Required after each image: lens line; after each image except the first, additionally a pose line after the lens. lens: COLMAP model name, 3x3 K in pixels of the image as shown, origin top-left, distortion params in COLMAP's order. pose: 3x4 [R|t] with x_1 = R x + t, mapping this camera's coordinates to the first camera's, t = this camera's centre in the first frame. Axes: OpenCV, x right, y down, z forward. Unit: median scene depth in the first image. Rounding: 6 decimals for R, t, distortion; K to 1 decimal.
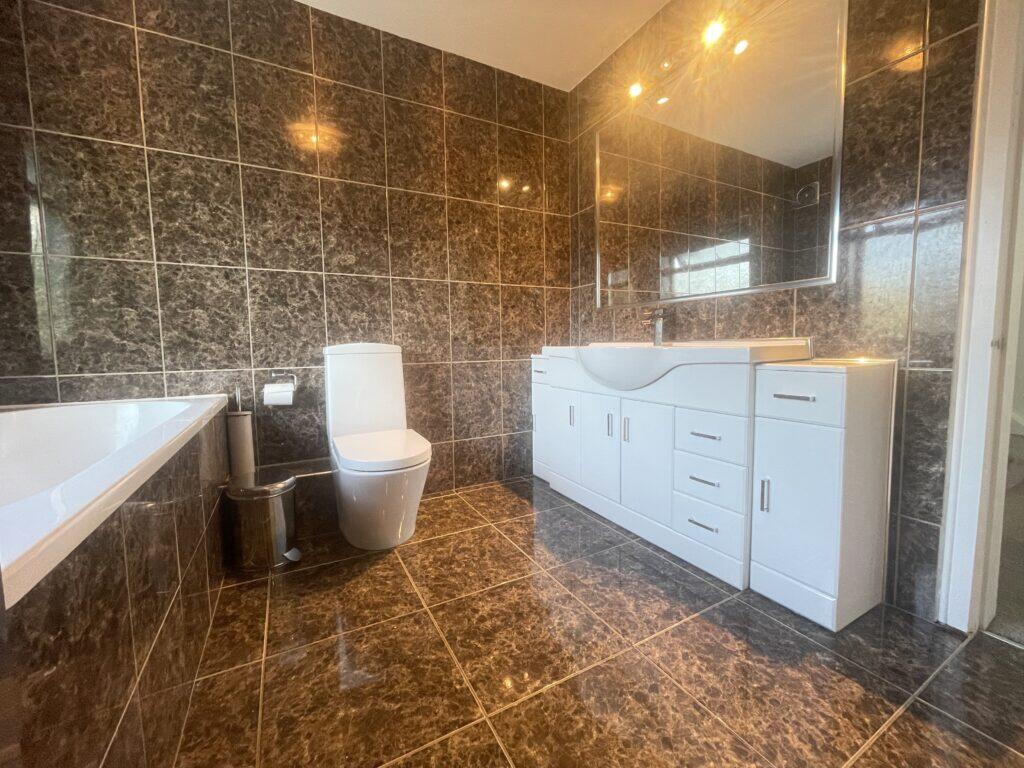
lens RADIAL K [[411.0, 0, 510.8], [0, 411.0, 381.1], [0, 0, 1]] dist [-0.010173, 0.003278]
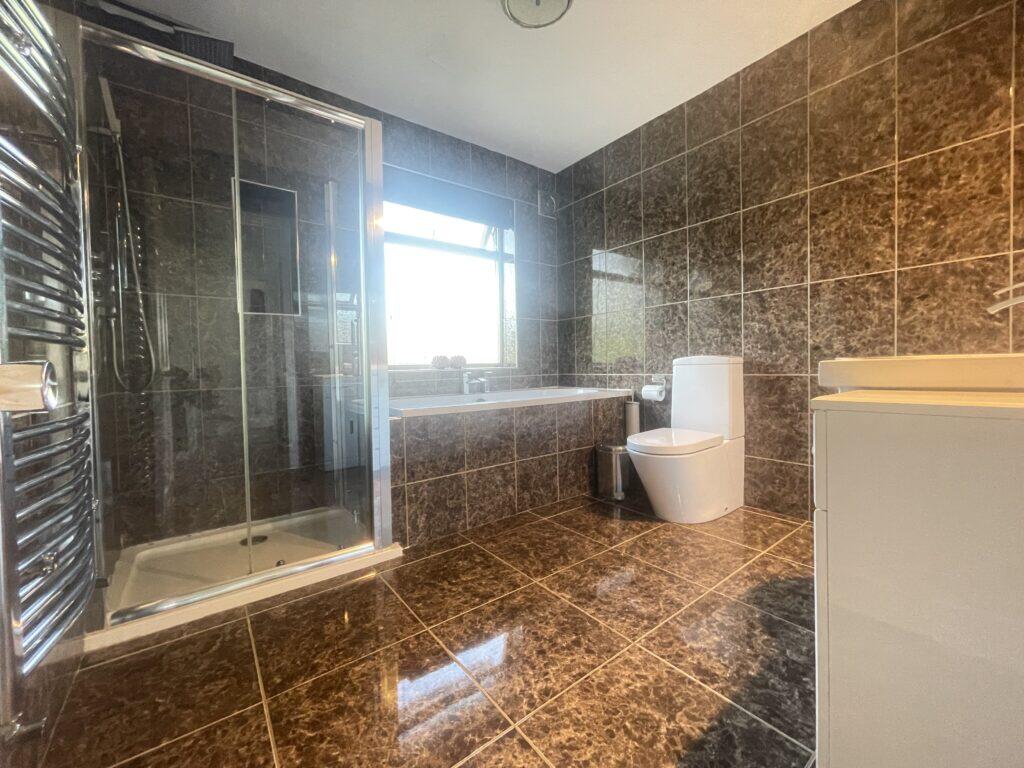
lens RADIAL K [[411.0, 0, 510.8], [0, 411.0, 381.1], [0, 0, 1]] dist [-0.010173, 0.003278]
pose [[0.149346, 0.046068, -0.987711, 0.683073], [-0.061890, 0.997391, 0.037162, -0.027441], [0.986846, 0.055579, 0.151808, 0.259363]]
